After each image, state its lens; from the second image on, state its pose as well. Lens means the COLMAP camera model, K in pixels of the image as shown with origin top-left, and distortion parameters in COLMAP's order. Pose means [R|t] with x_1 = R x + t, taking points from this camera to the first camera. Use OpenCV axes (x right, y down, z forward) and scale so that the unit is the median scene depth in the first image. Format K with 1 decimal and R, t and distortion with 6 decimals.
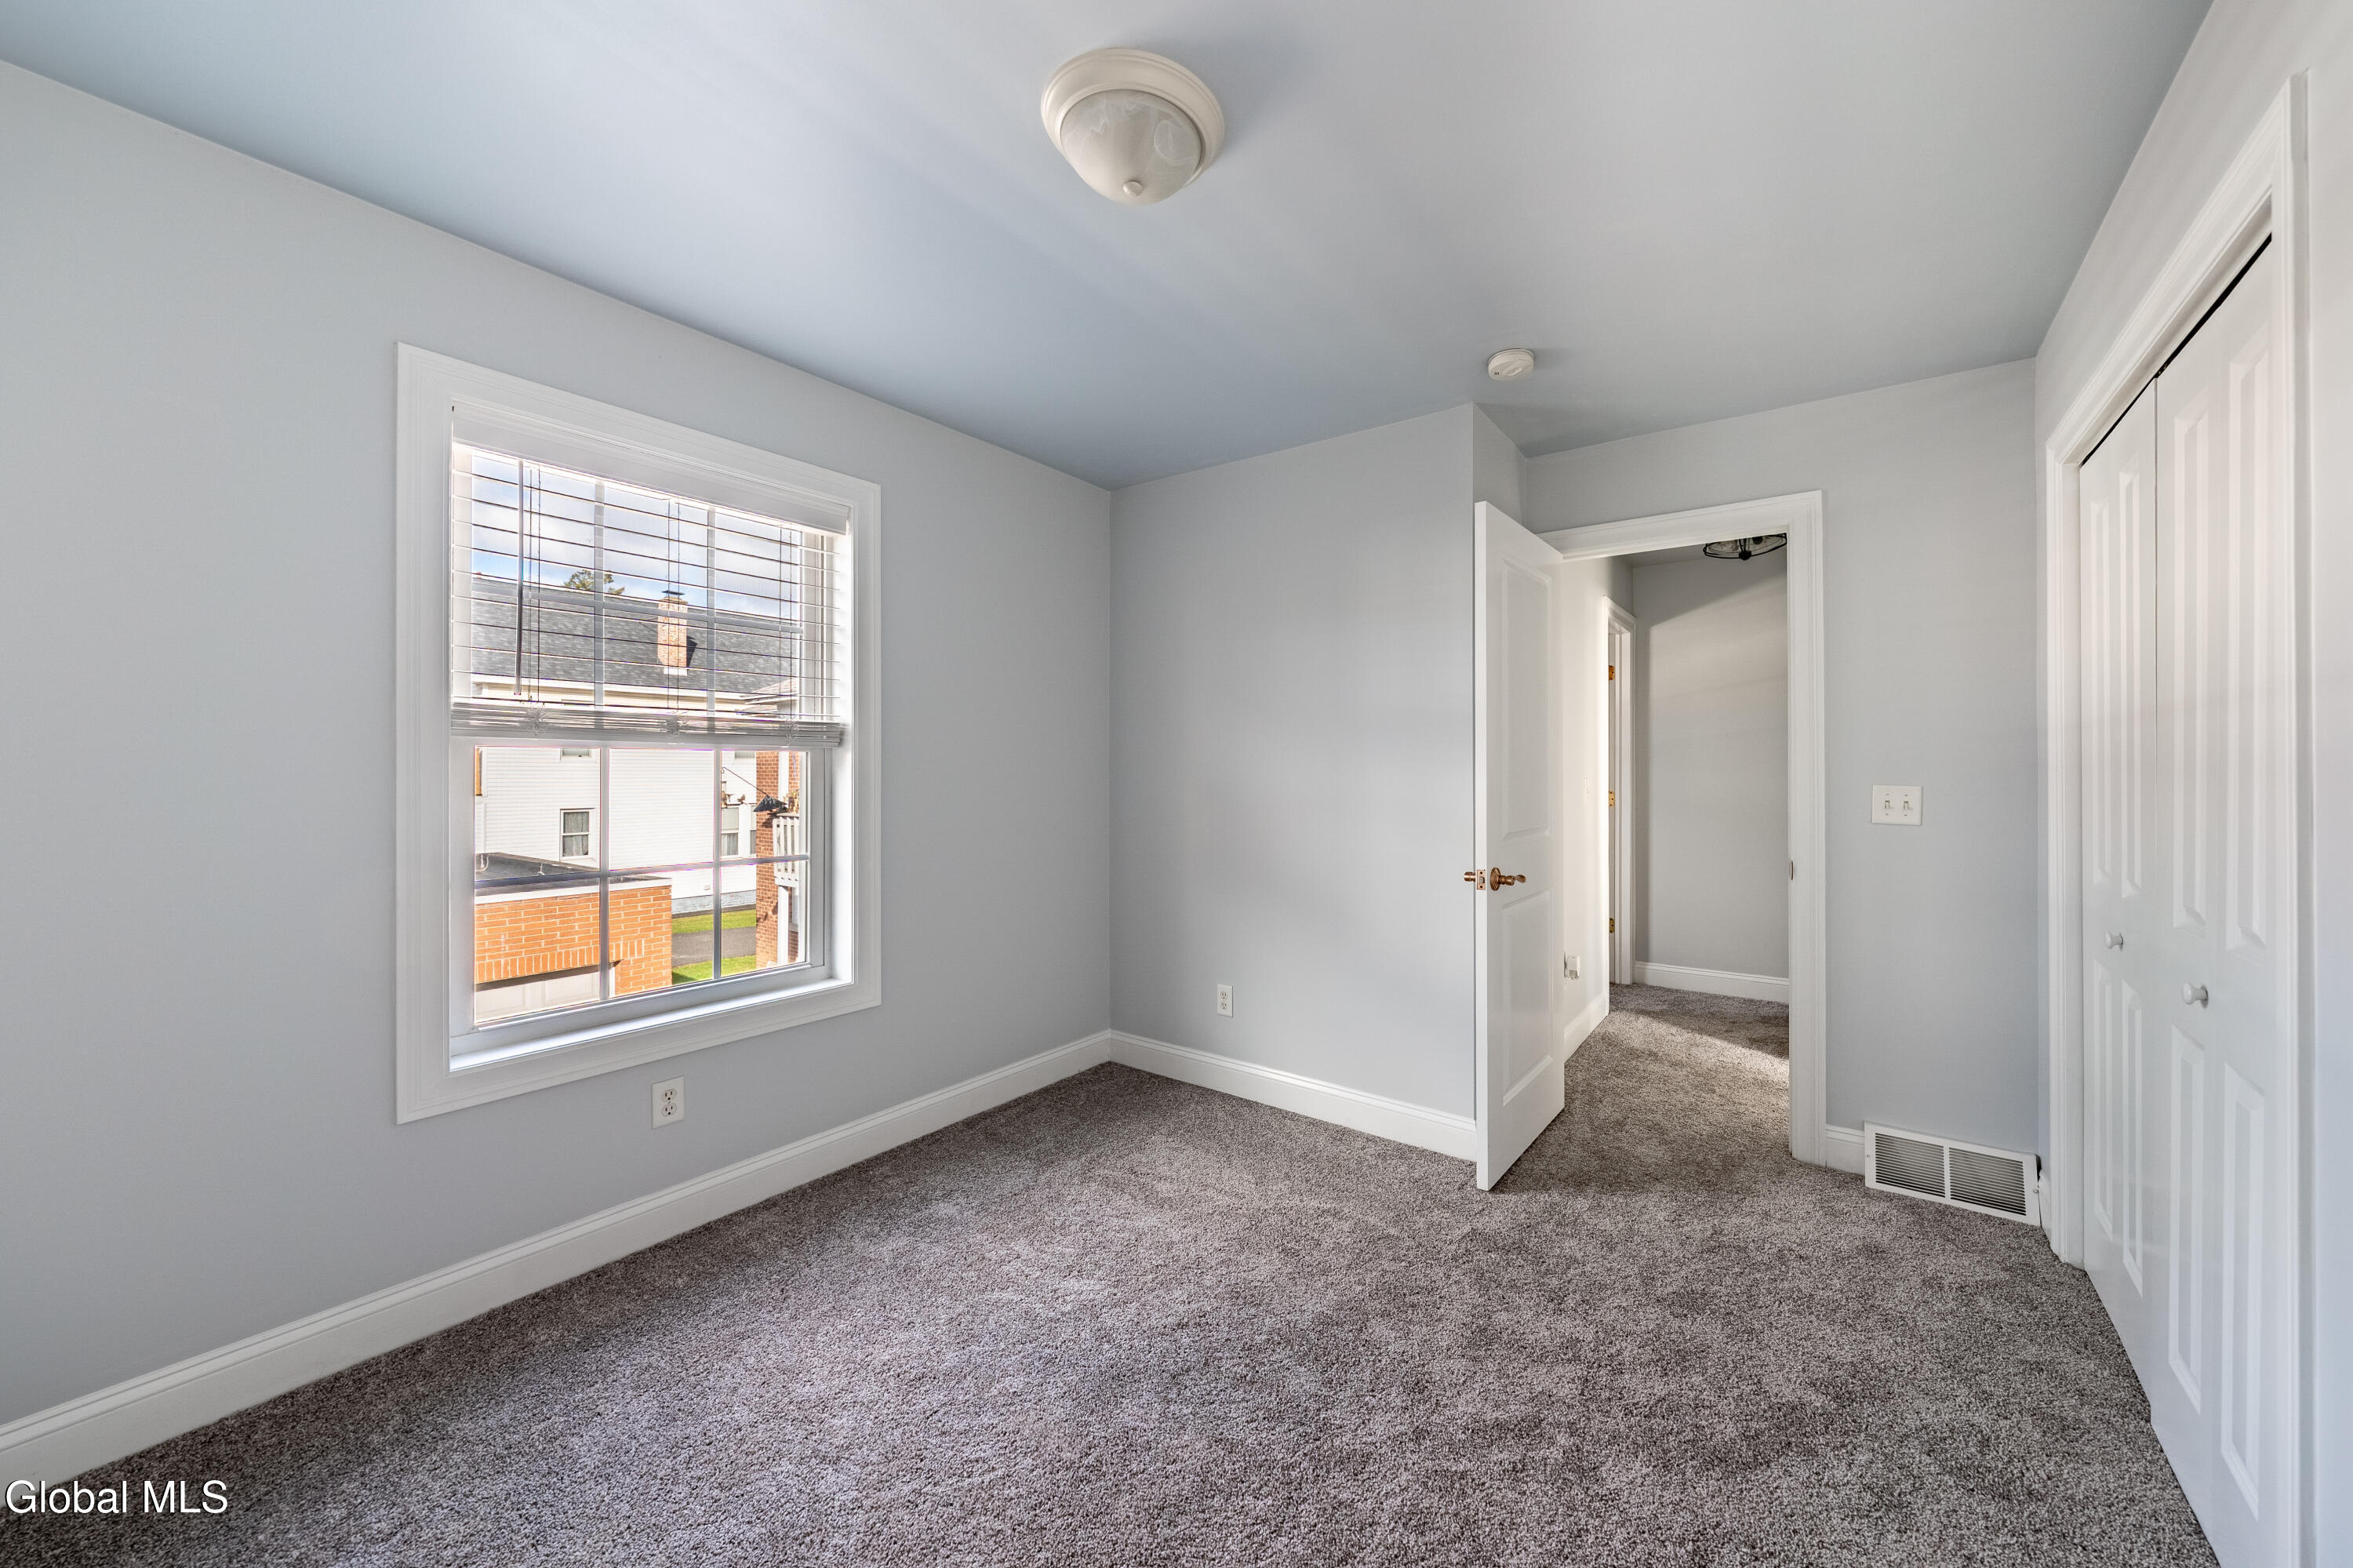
lens RADIAL K [[816.2, 0, 1187.4], [0, 816.2, 771.1], [0, 0, 1]] dist [0.000107, 0.000000]
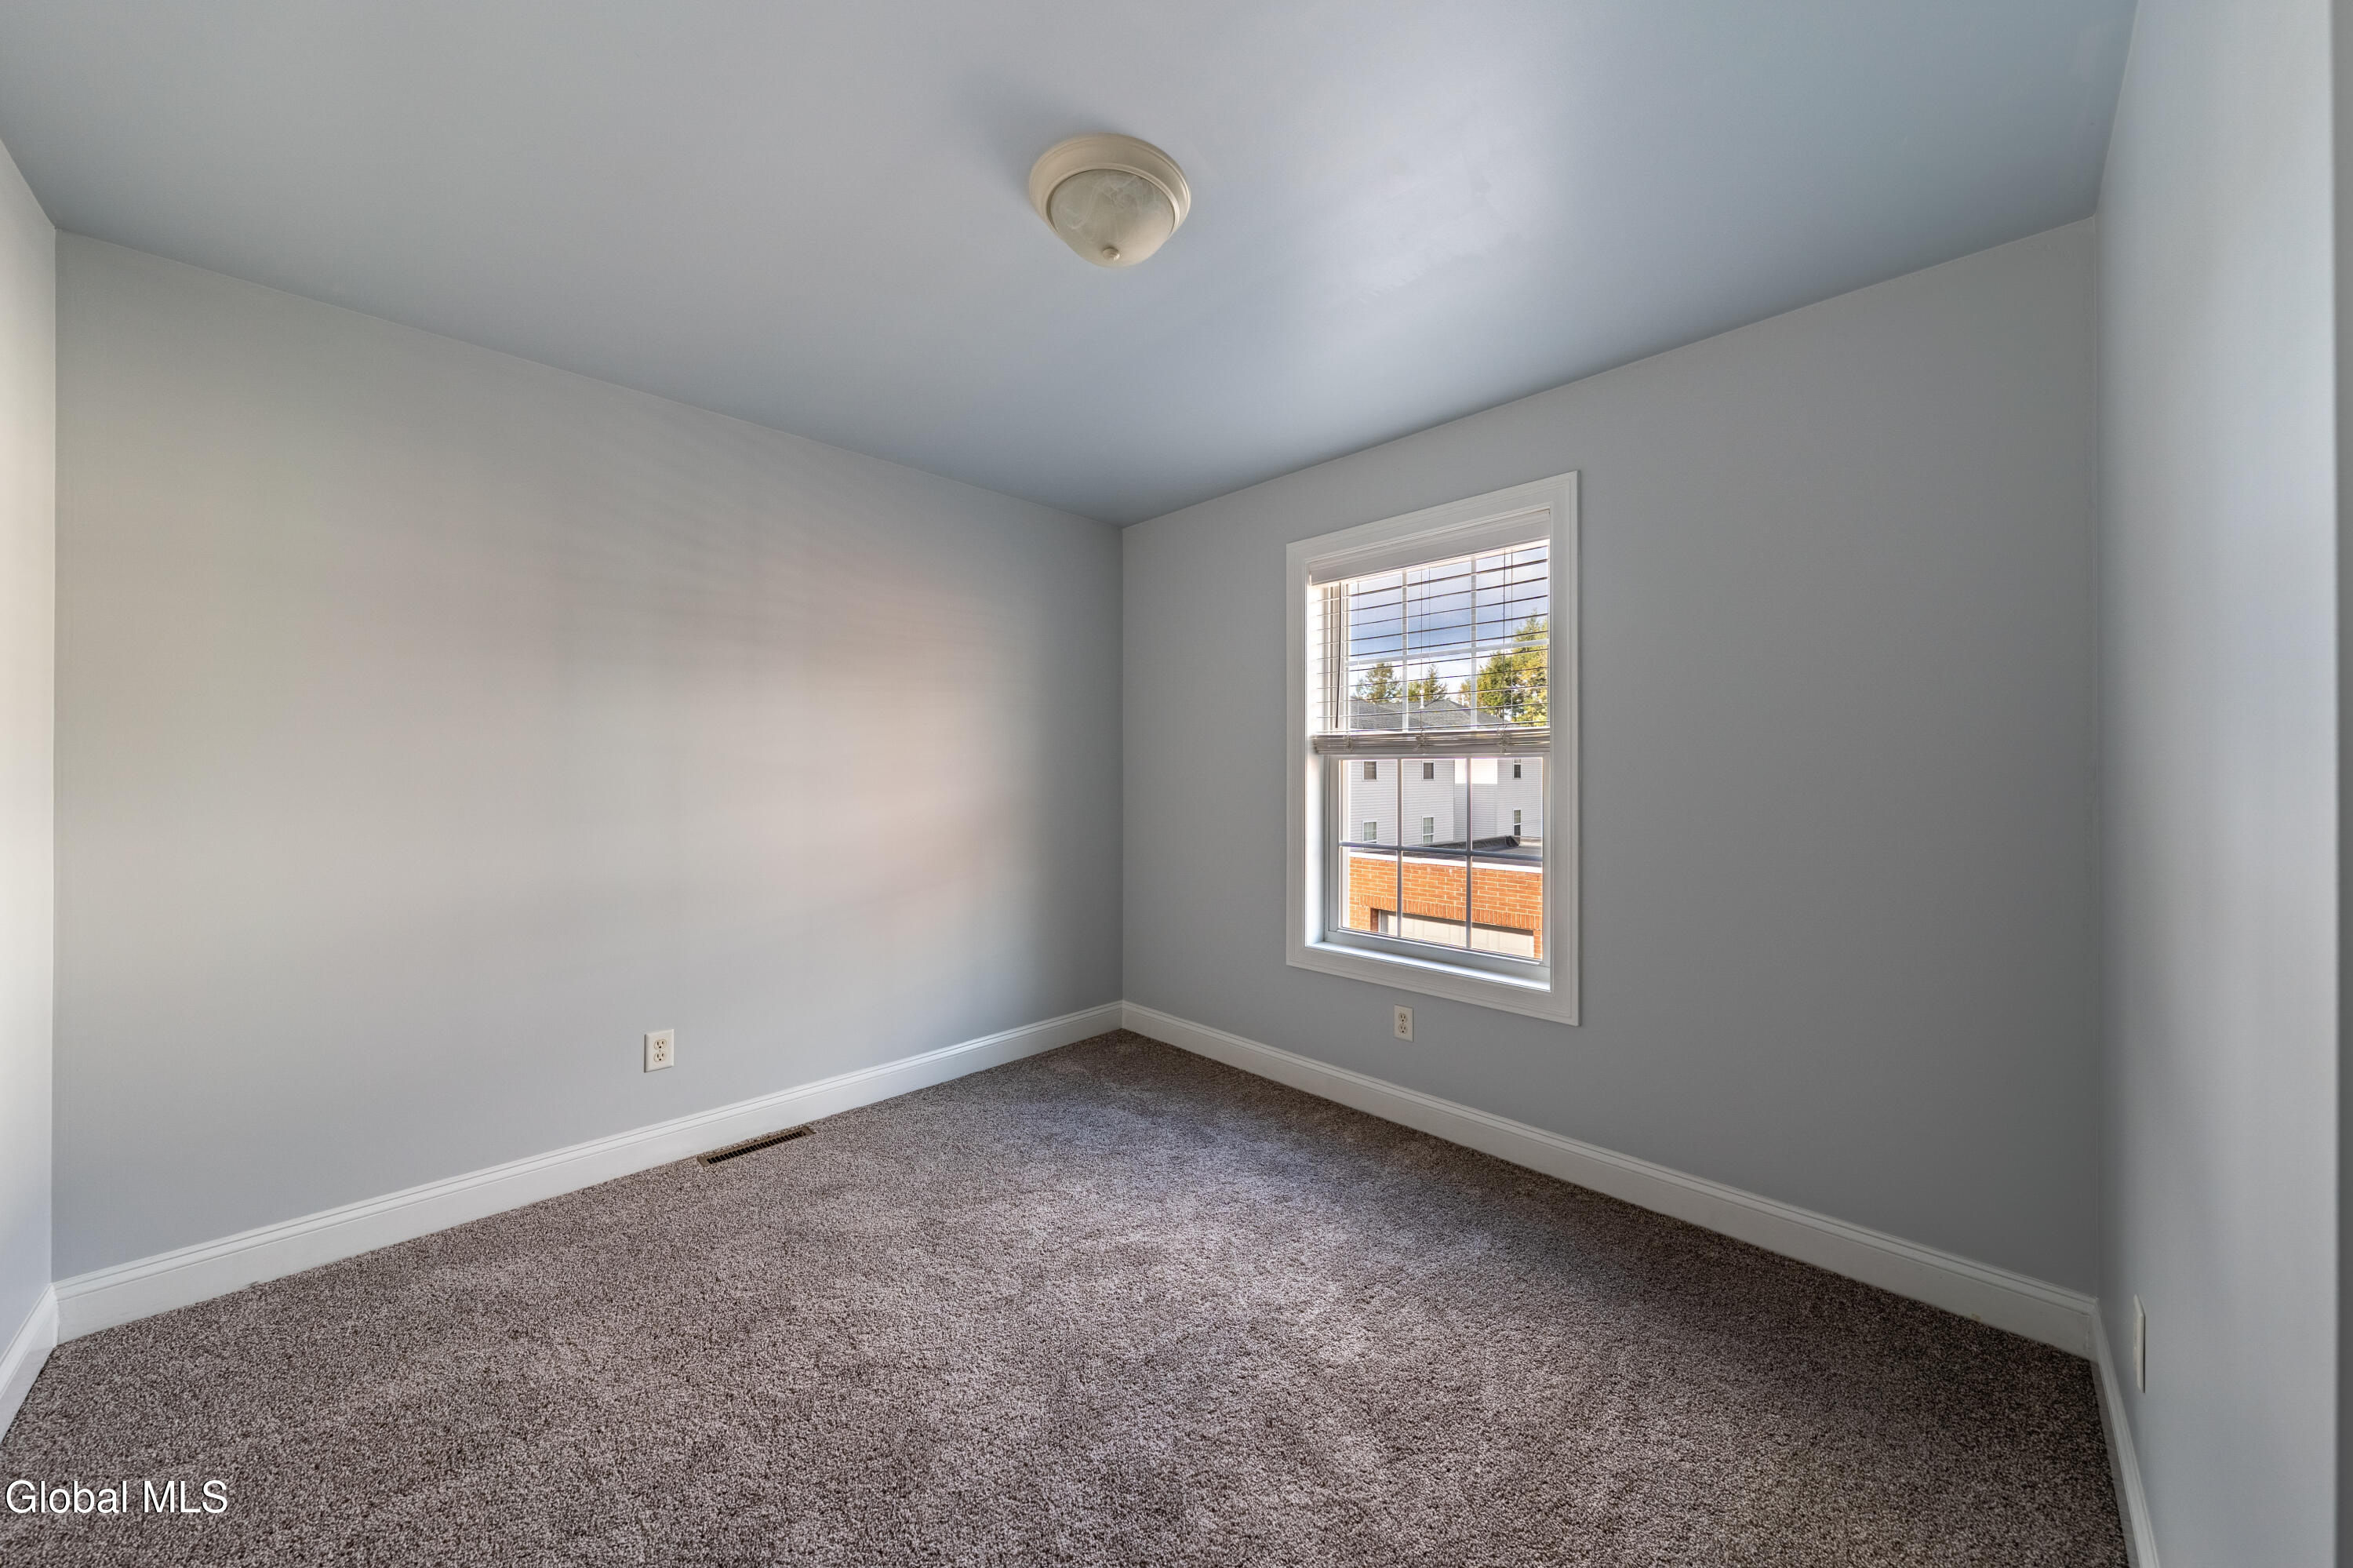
lens RADIAL K [[816.2, 0, 1187.4], [0, 816.2, 771.1], [0, 0, 1]] dist [0.000107, 0.000000]
pose [[-0.119059, -0.001198, -0.992886, 0.691110], [0.000501, 0.999999, -0.001267, -0.004902], [0.992887, -0.000648, -0.119058, 0.762418]]
